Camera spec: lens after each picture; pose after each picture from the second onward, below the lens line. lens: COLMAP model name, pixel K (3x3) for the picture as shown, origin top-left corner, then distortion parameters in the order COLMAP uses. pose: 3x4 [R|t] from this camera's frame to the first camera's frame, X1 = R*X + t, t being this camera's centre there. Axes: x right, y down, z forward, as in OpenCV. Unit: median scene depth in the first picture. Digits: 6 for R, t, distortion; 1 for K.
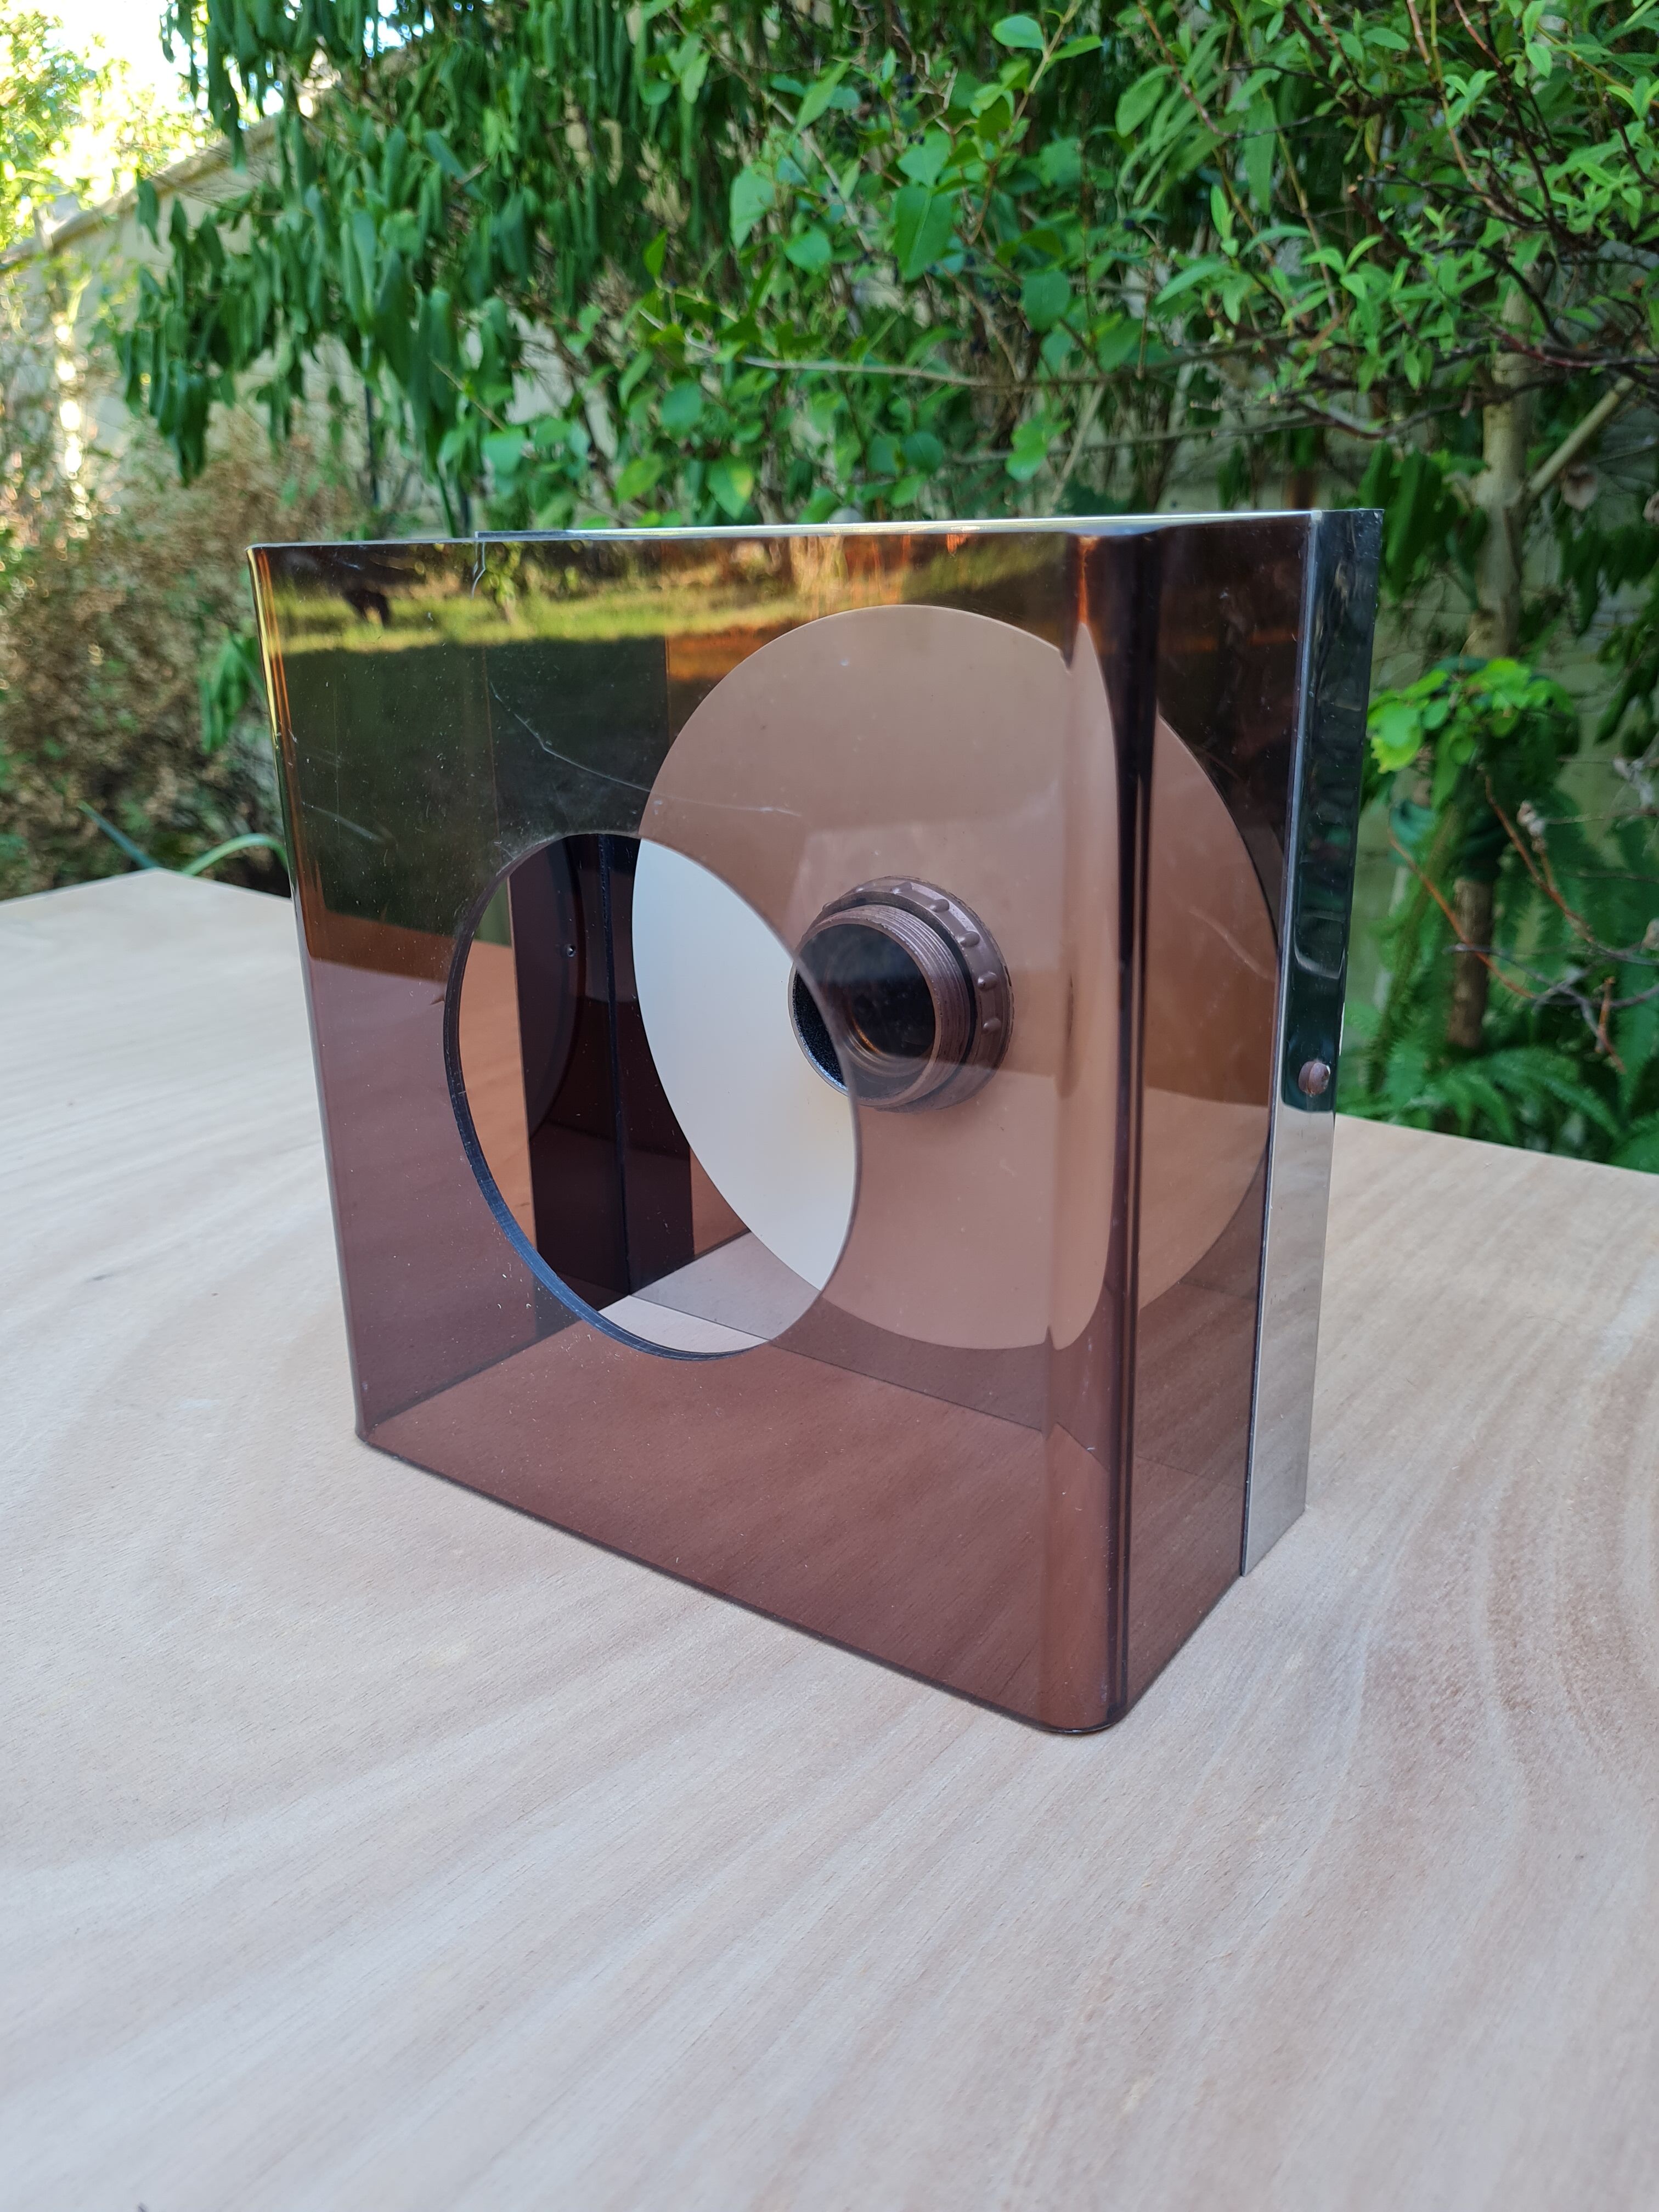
lens RADIAL K [[1687.8, 0, 838.5], [0, 1687.8, 1111.1], [0, 0, 1]] dist [0.009471, 0.002519]
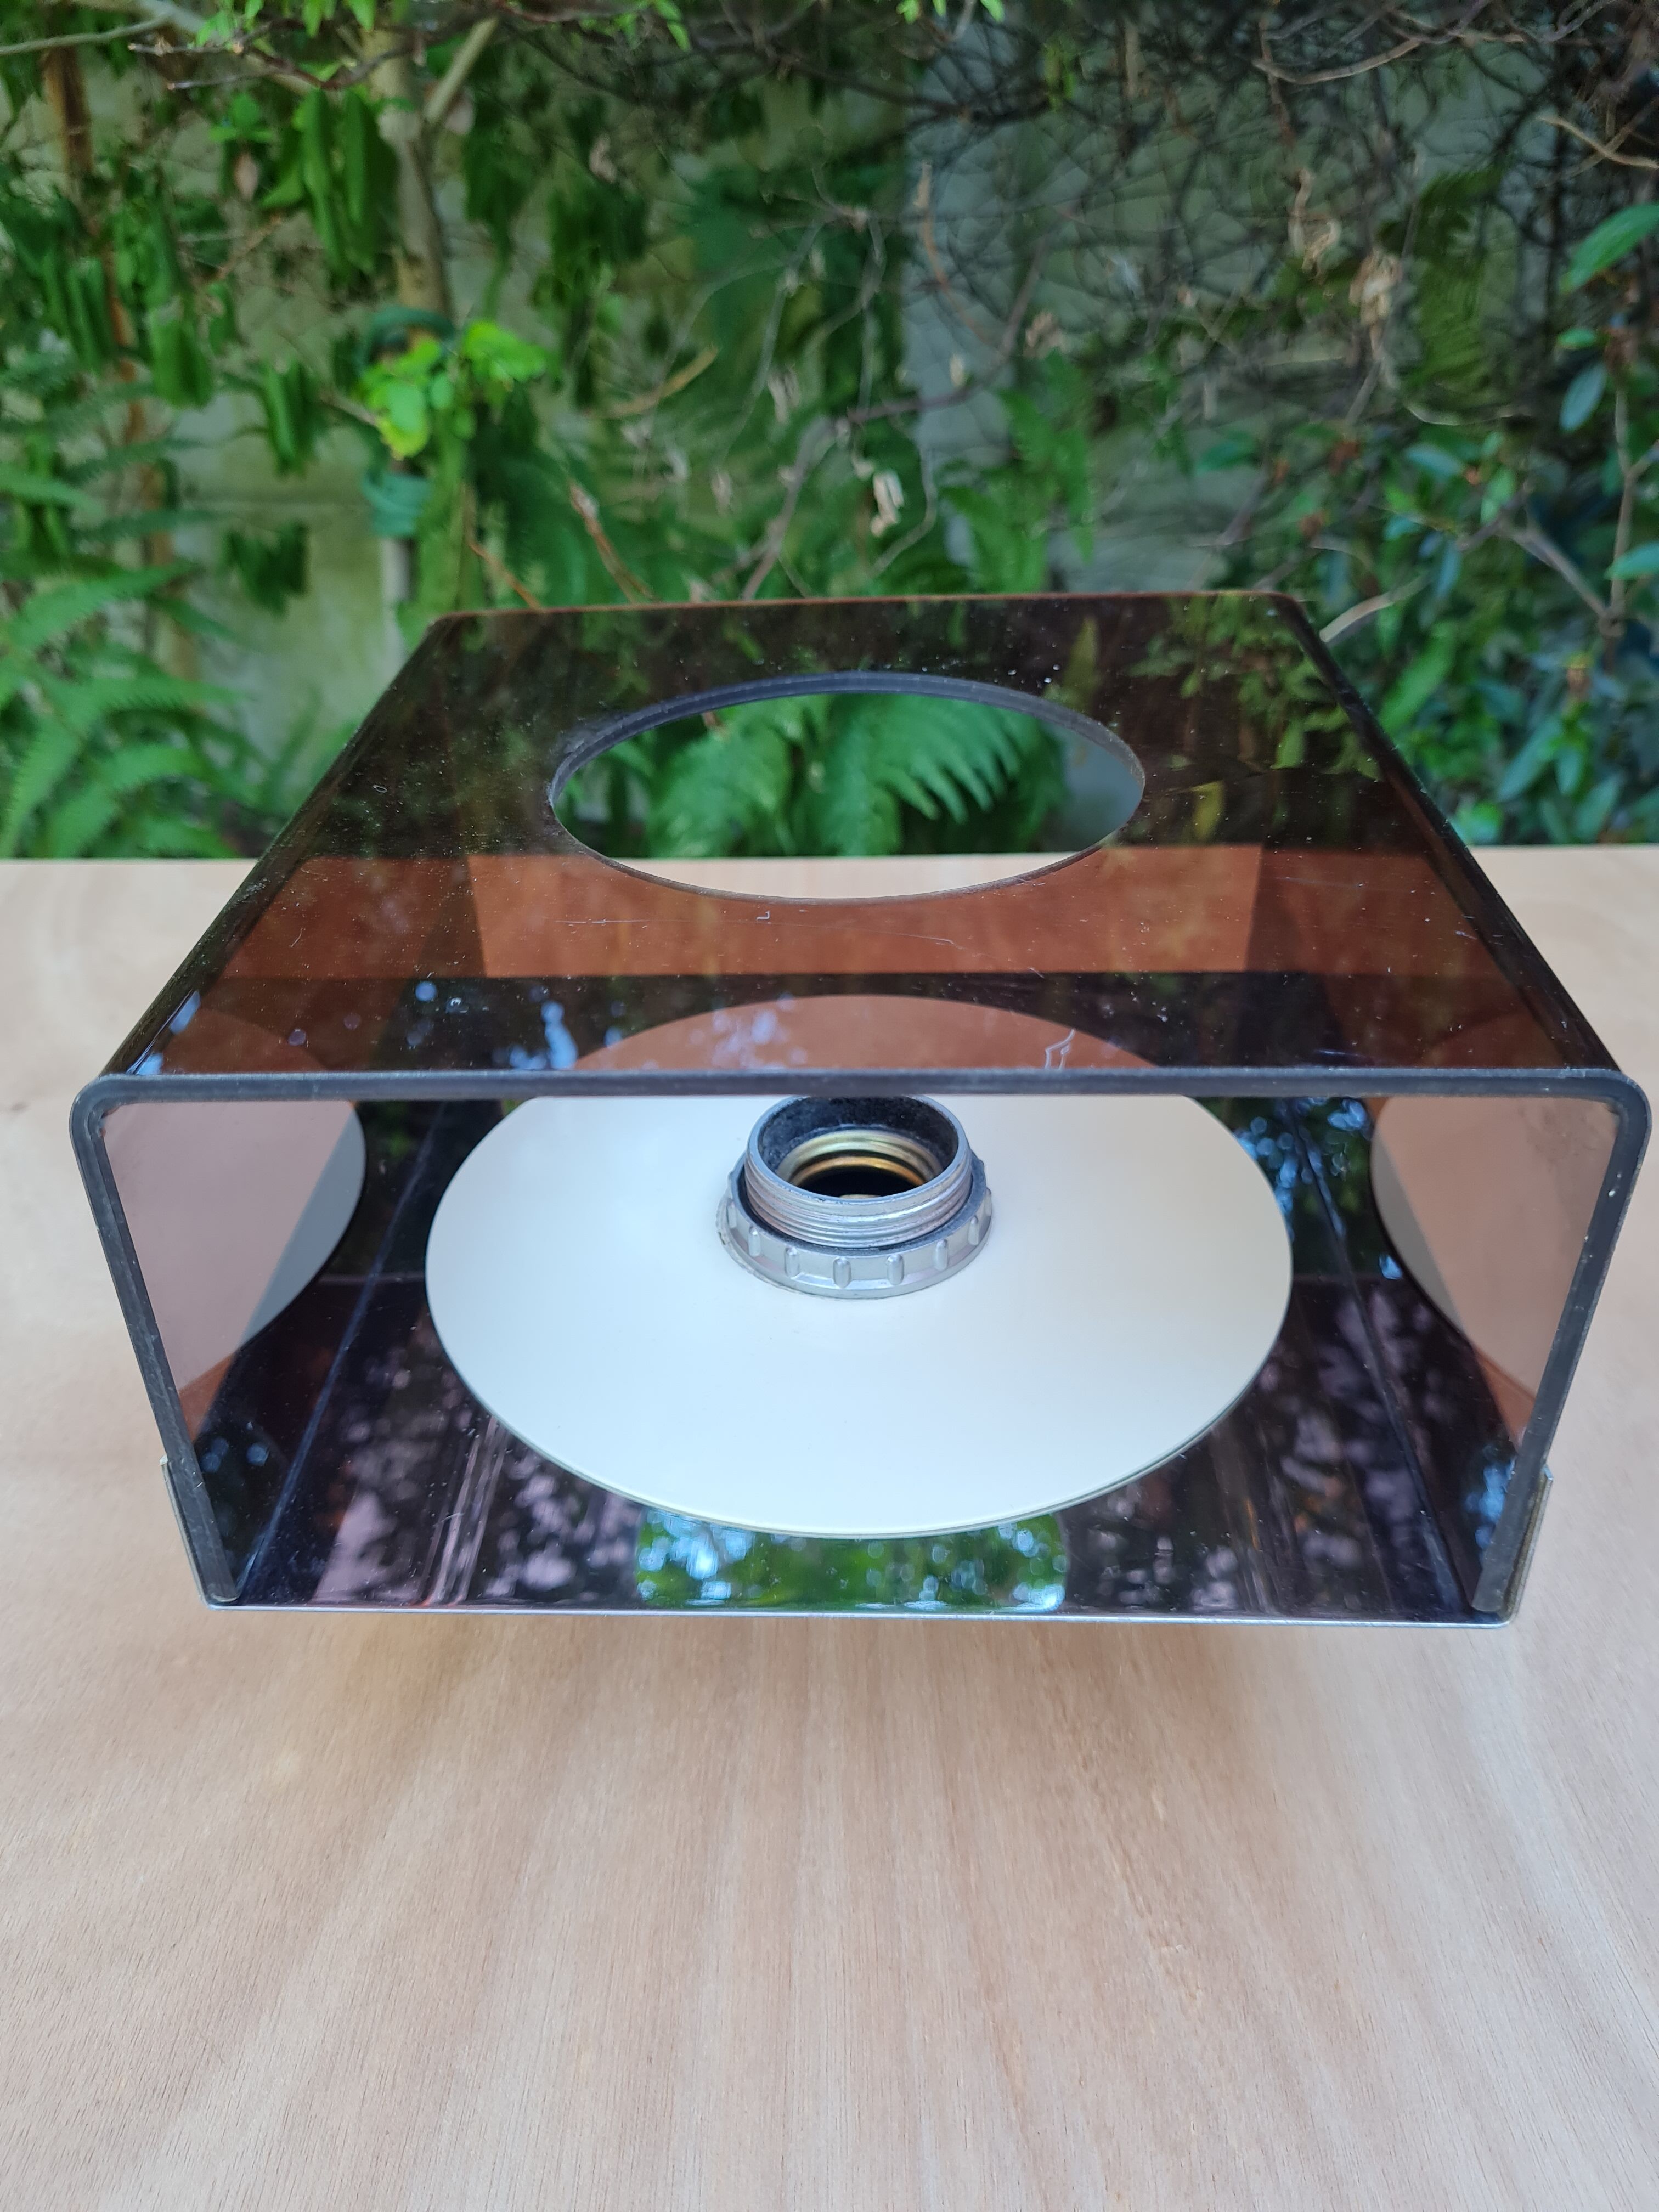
lens RADIAL K [[1717.1, 0, 797.2], [0, 1717.1, 1105.1], [0, 0, 1]] dist [-0.006580, 0.000082]
pose [[0.799546, -0.313478, 0.512307, -0.420117], [0.202367, 0.943716, 0.261626, -0.232018], [-0.565486, -0.105508, 0.817981, 0.137286]]
